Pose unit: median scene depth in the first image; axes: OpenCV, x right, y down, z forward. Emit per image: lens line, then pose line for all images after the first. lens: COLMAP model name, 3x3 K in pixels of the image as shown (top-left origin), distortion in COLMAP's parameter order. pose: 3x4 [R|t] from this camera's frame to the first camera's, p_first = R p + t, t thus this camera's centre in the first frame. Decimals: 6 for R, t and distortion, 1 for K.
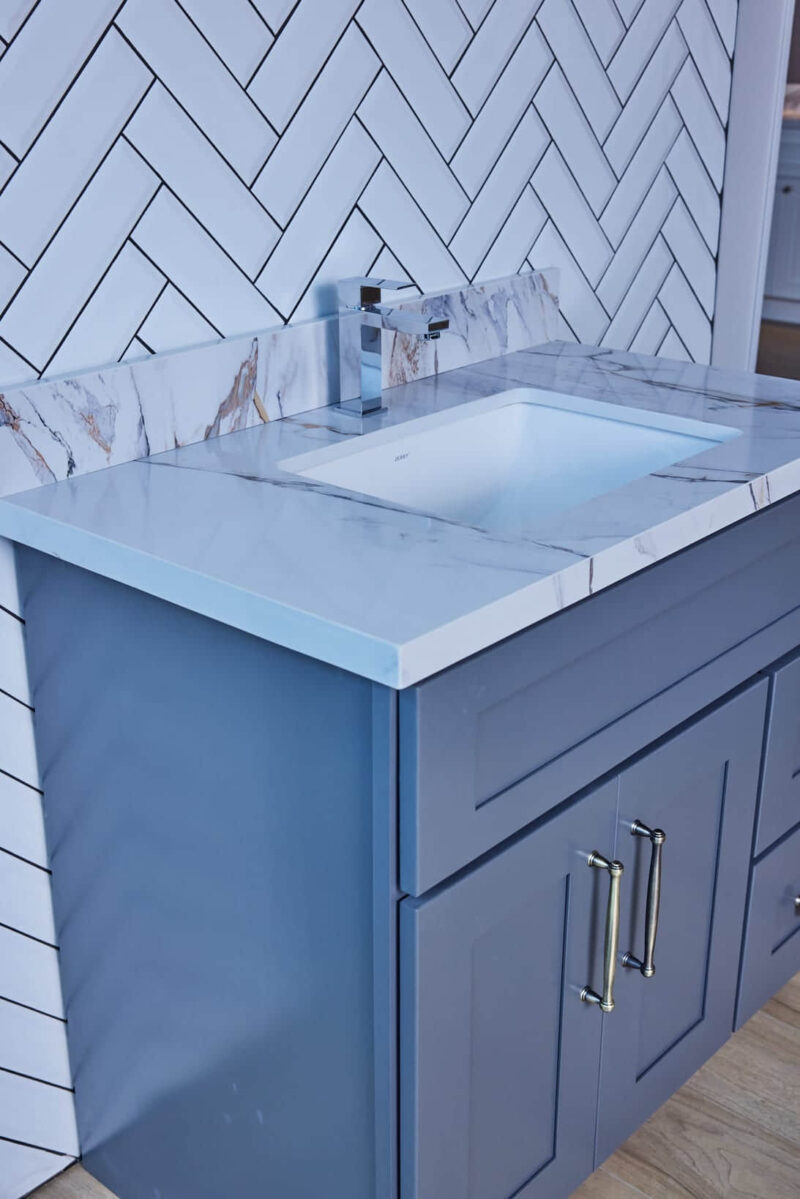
lens RADIAL K [[1404.0, 0, 377.6], [0, 1404.0, 598.5], [0, 0, 1]] dist [0.010289, 0.000000]
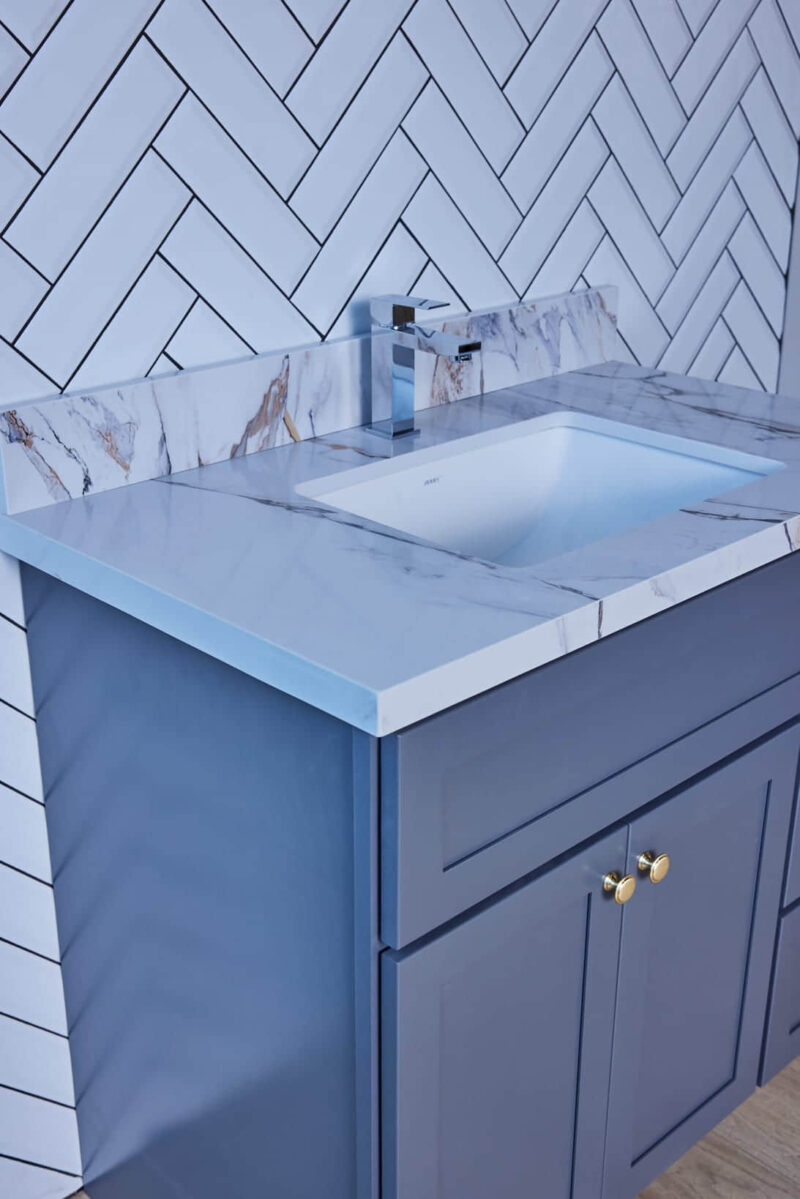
lens RADIAL K [[1404.0, 0, 405.5], [0, 1404.0, 605.5], [0, 0, 1]] dist [0.010289, 0.000000]
pose [[0.998079, 0.029066, -0.054712, 0.051941], [-0.028906, 0.999575, 0.003708, -0.016853], [0.054797, -0.002119, 0.998495, 0.027862]]
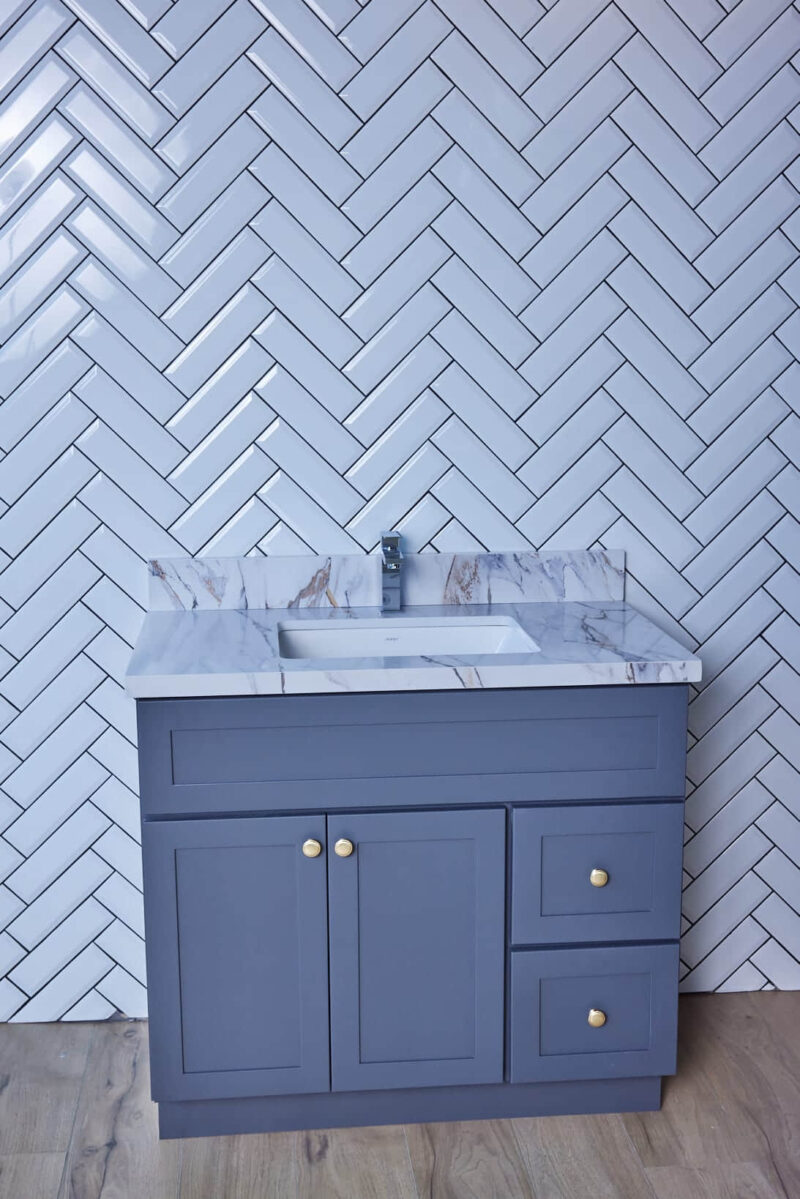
lens RADIAL K [[1404.0, 0, 388.2], [0, 1404.0, 603.4], [0, 0, 1]] dist [0.010289, 0.000000]
pose [[0.747047, 0.128835, -0.652167, 1.072039], [-0.255882, 0.961180, -0.103229, 0.030768], [0.613551, 0.243995, 0.751014, -0.247259]]
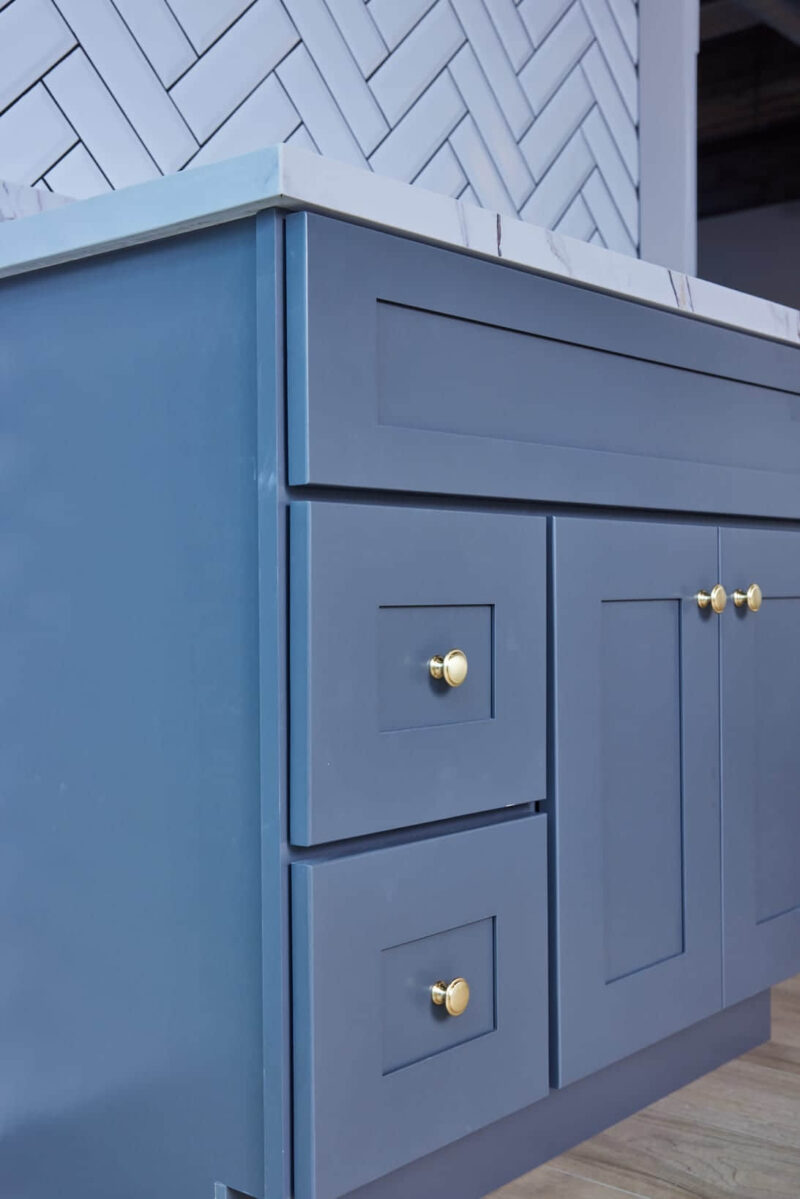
lens RADIAL K [[1404.0, 0, 407.0], [0, 1404.0, 594.7], [0, 0, 1]] dist [0.010289, 0.000000]
pose [[0.998997, -0.002267, 0.044725, 0.035140], [0.018874, 0.926993, -0.374604, 0.415411], [-0.040610, 0.375072, 0.926106, 0.168345]]
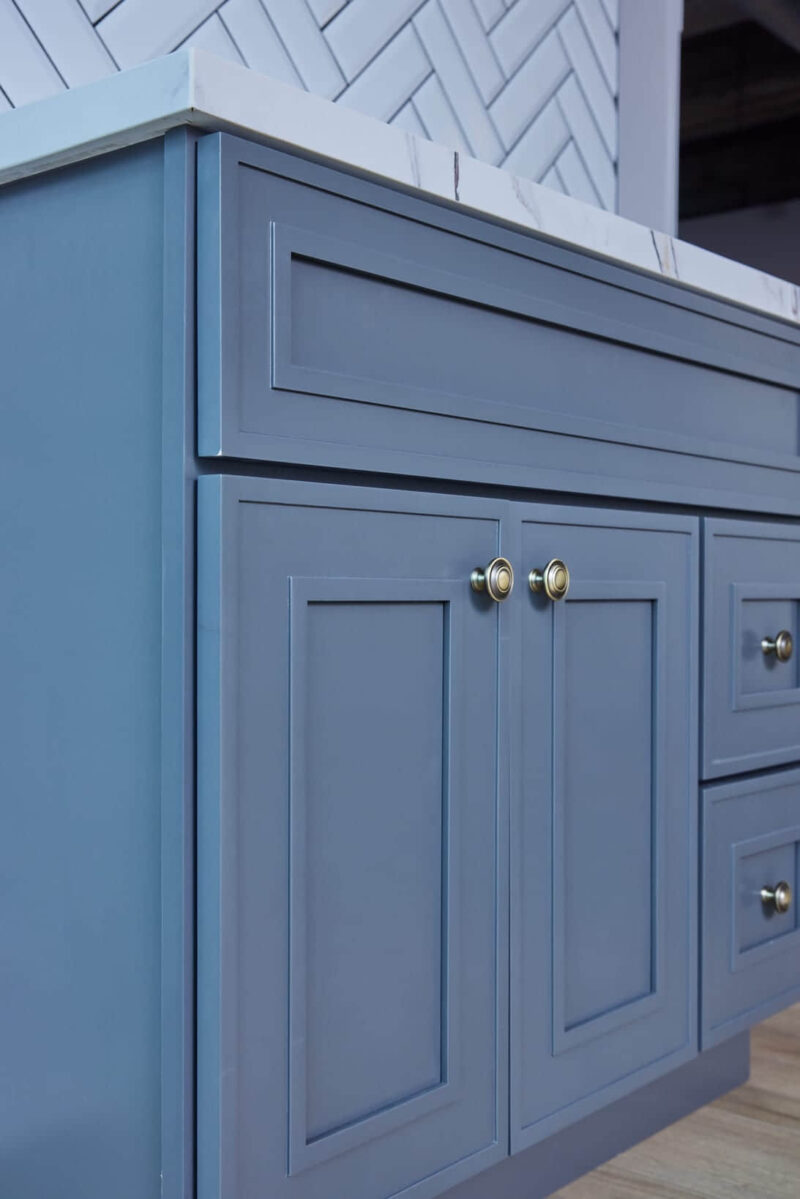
lens RADIAL K [[1404.0, 0, 381.4], [0, 1404.0, 621.5], [0, 0, 1]] dist [0.010289, 0.000000]
pose [[0.998791, 0.012241, 0.047600, 0.053935], [0.005716, 0.932992, -0.359851, 0.384257], [-0.048815, 0.359688, 0.931795, 0.254503]]
